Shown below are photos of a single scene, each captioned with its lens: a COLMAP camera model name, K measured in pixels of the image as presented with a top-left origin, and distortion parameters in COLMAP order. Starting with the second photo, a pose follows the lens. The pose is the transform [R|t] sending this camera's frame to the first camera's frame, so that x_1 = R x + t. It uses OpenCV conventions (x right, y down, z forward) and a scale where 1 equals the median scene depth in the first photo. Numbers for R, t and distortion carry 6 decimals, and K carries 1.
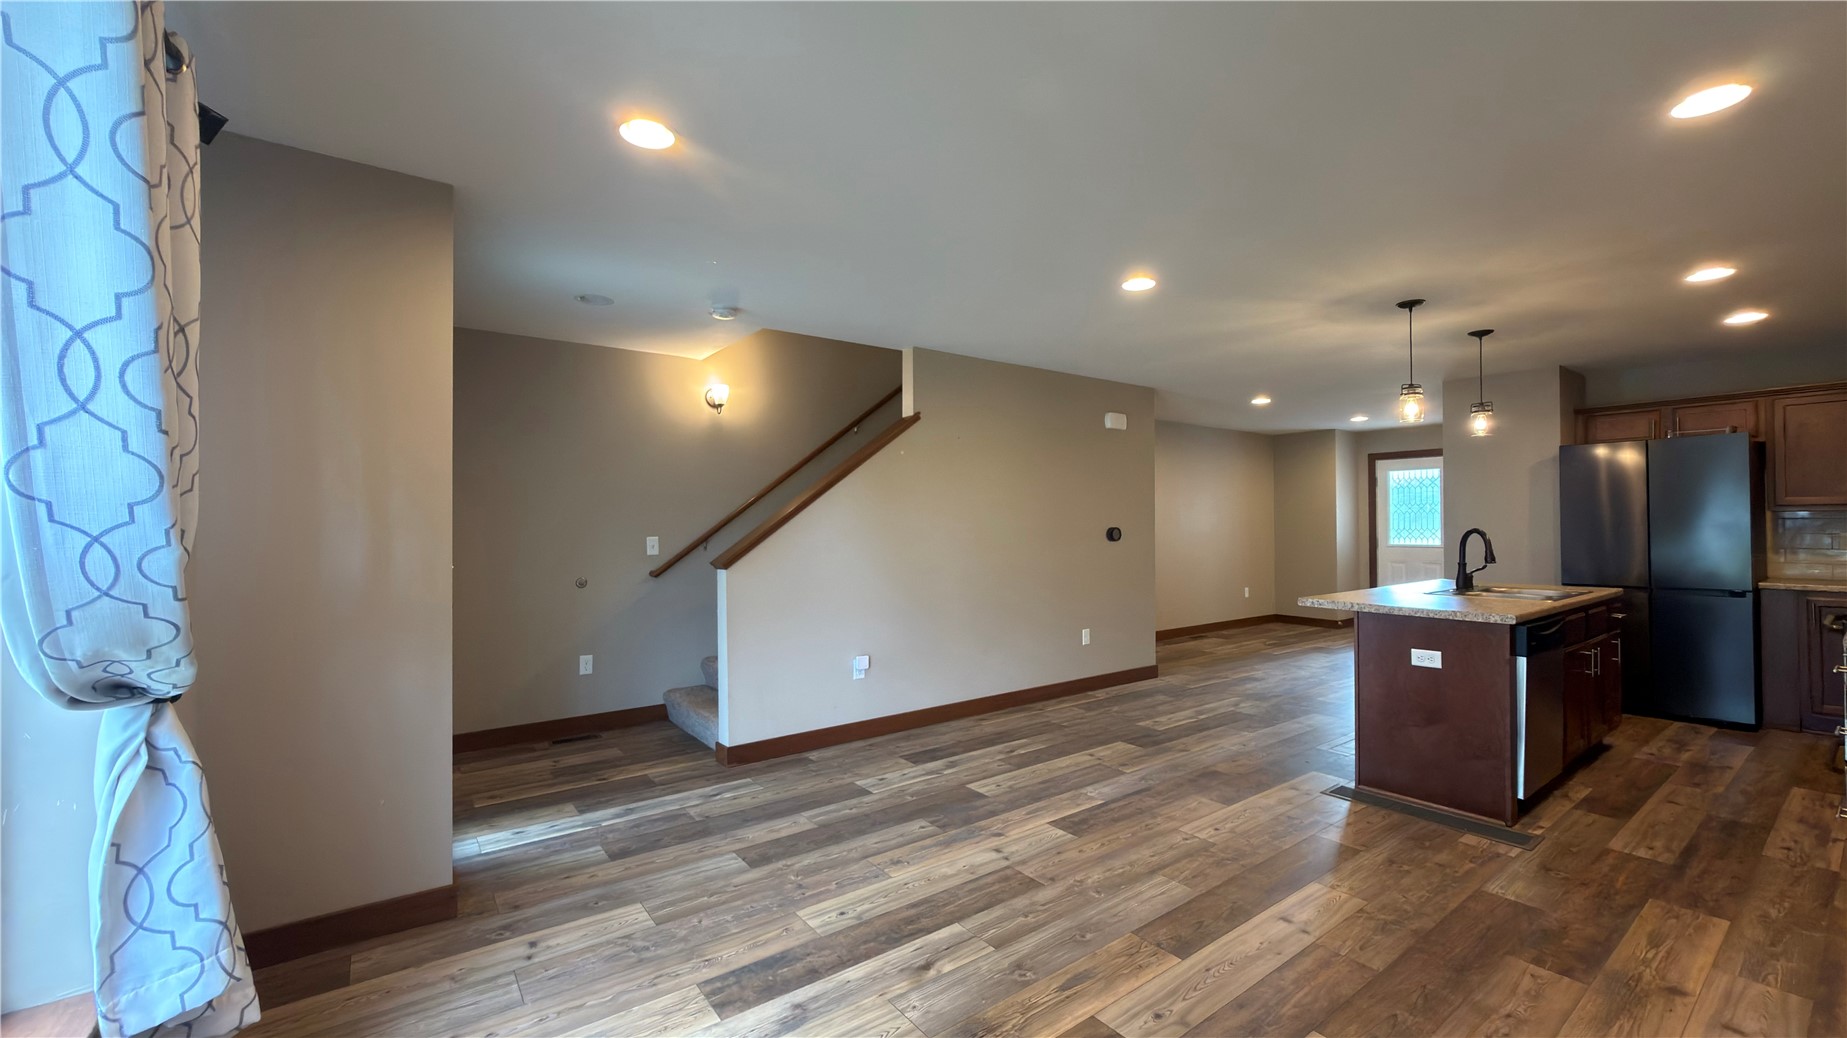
lens RADIAL K [[735.1, 0, 926.6], [0, 735.1, 517.5], [0, 0, 1]] dist [-0.000729, 0.000165]
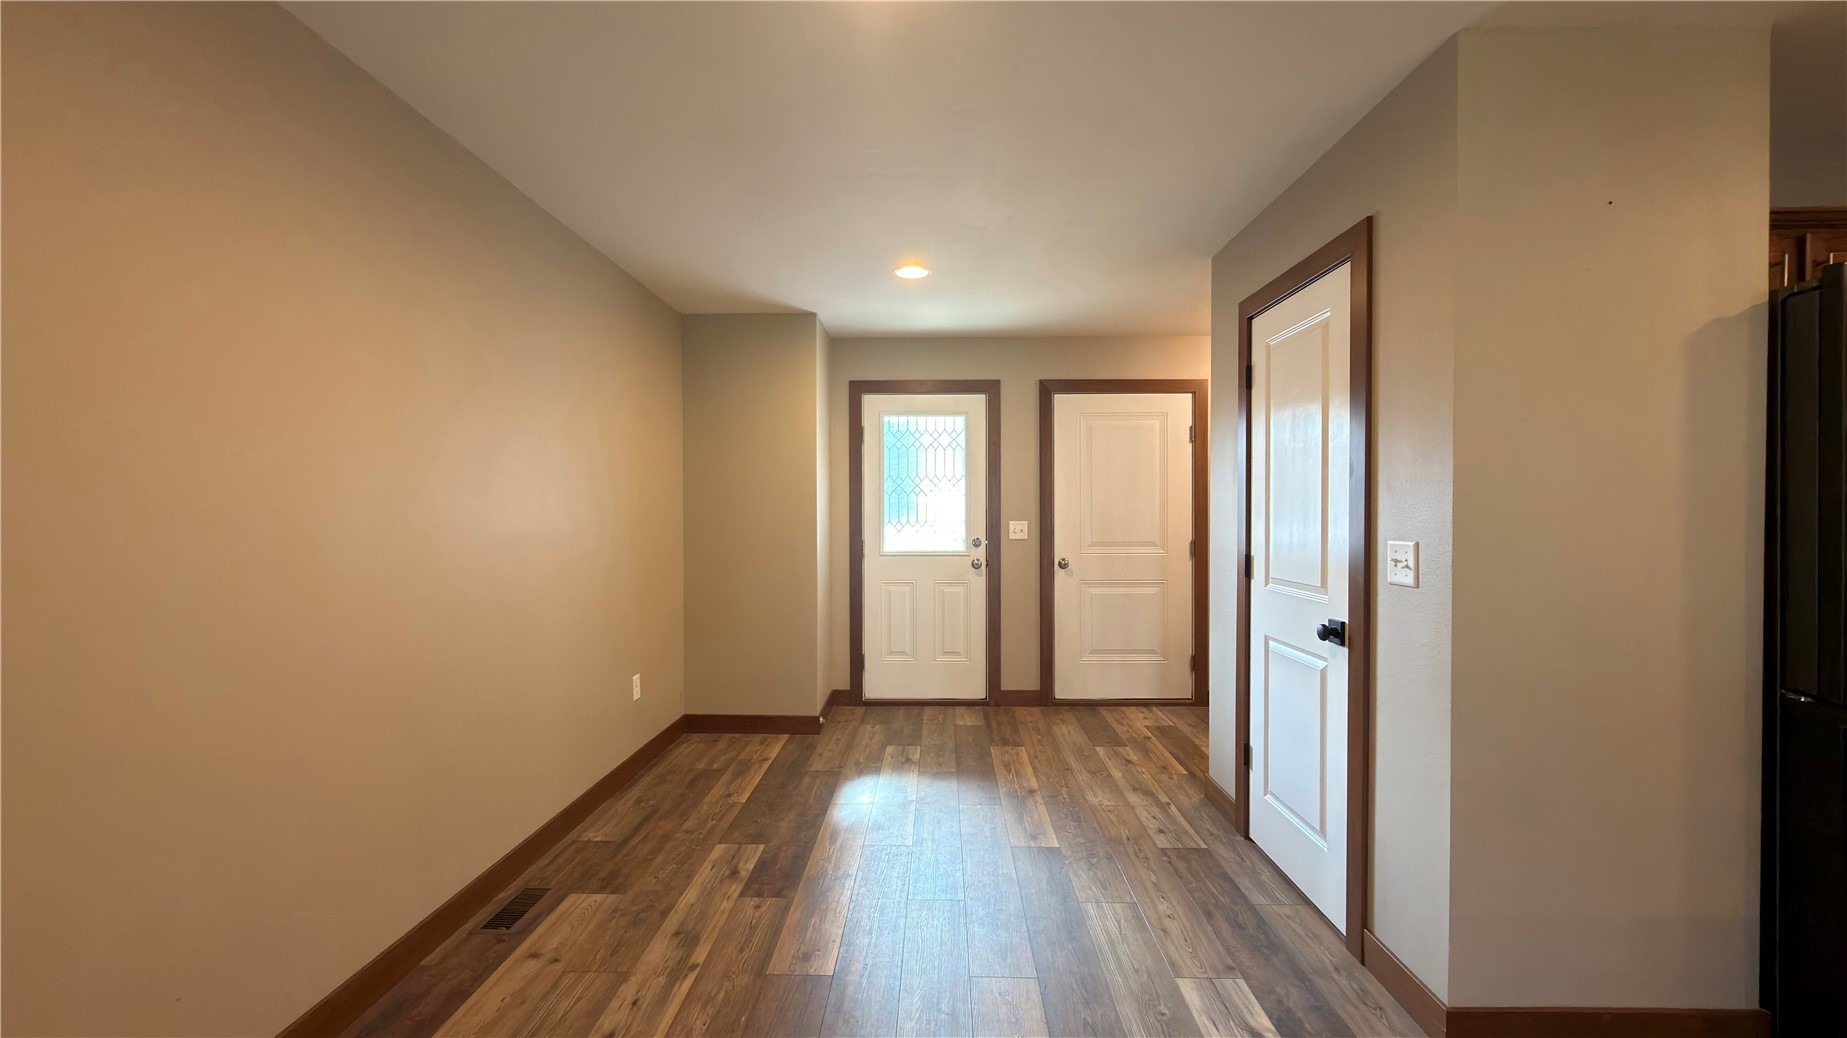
lens RADIAL K [[782.3, 0, 952.2], [0, 782.3, 513.3], [0, 0, 1]] dist [0.001699, 0.000148]
pose [[0.583594, 0.000439, 0.812045, 0.461974], [-0.010321, 0.999923, 0.006876, 0.009979], [-0.811980, -0.012394, 0.583554, 1.493478]]
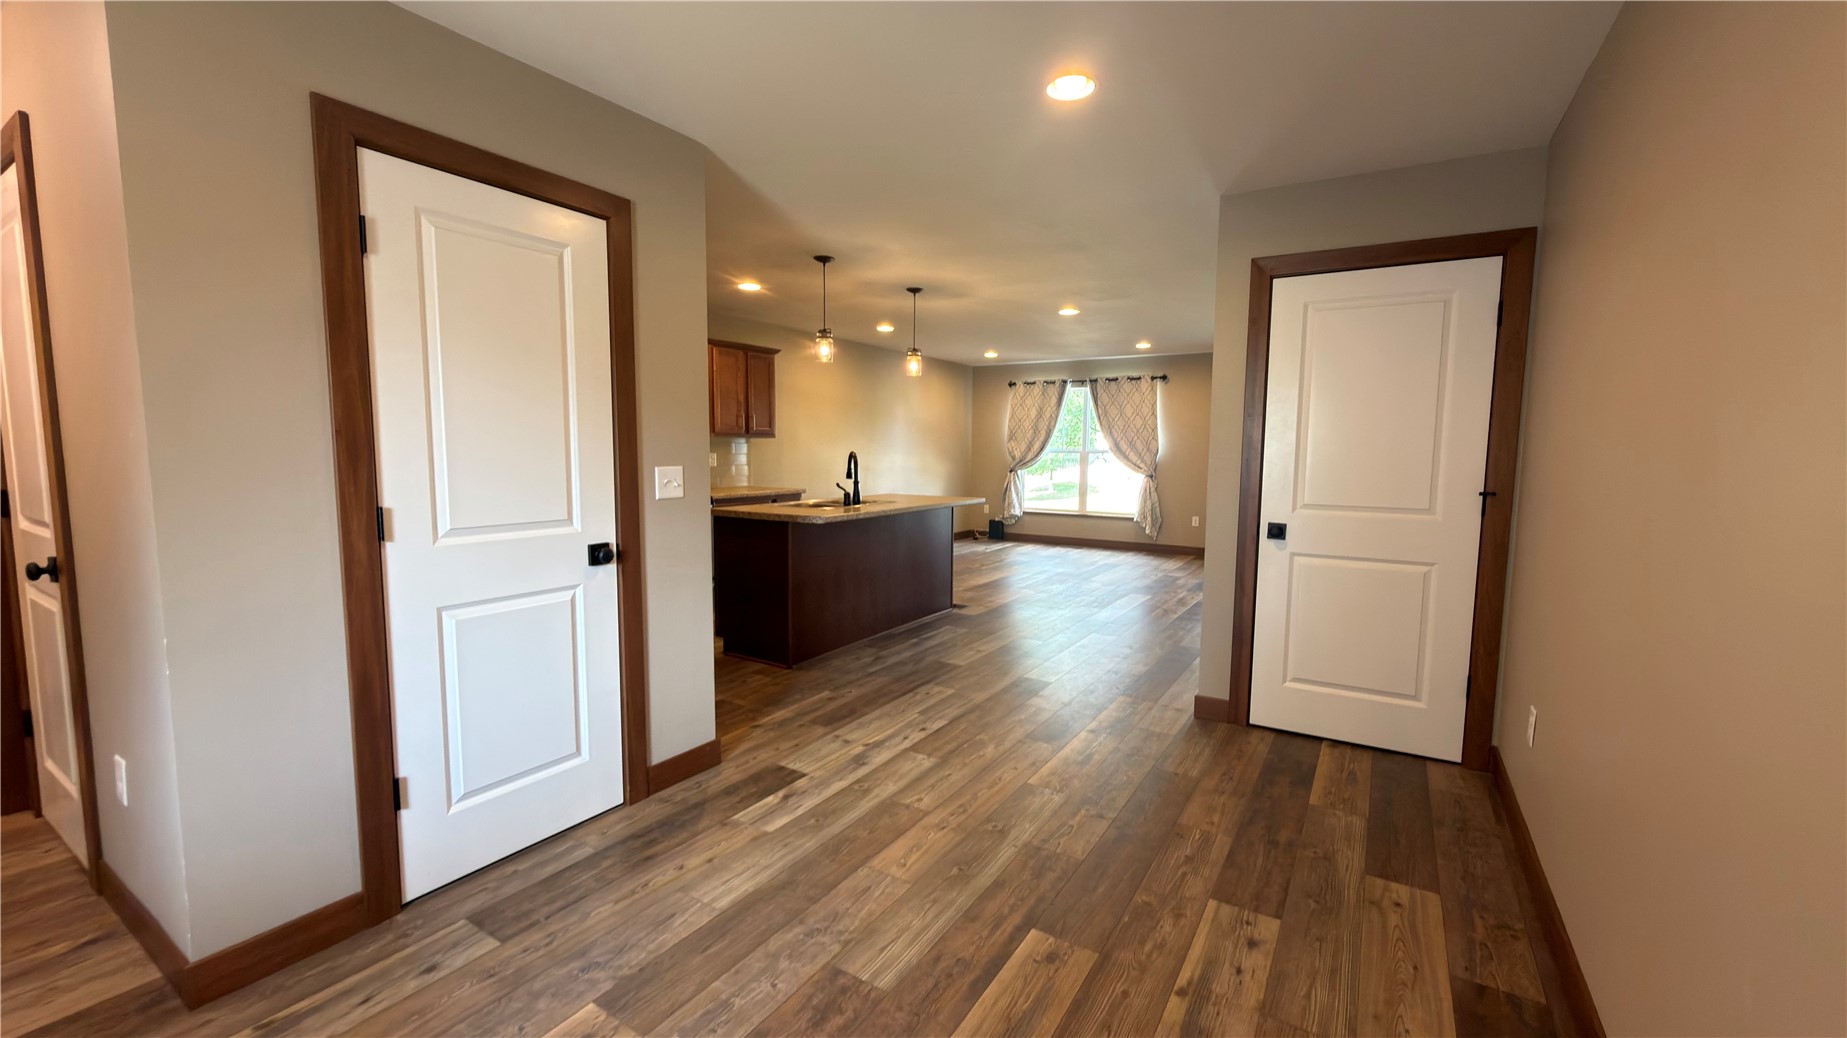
lens RADIAL K [[730.2, 0, 923.5], [0, 730.2, 519.0], [0, 0, 1]] dist [0.001744, -0.000296]
pose [[-0.927293, 0.030954, -0.373054, 1.155825], [-0.002000, 0.996151, 0.087628, 0.018520], [0.374331, 0.082003, -0.923662, 2.349825]]
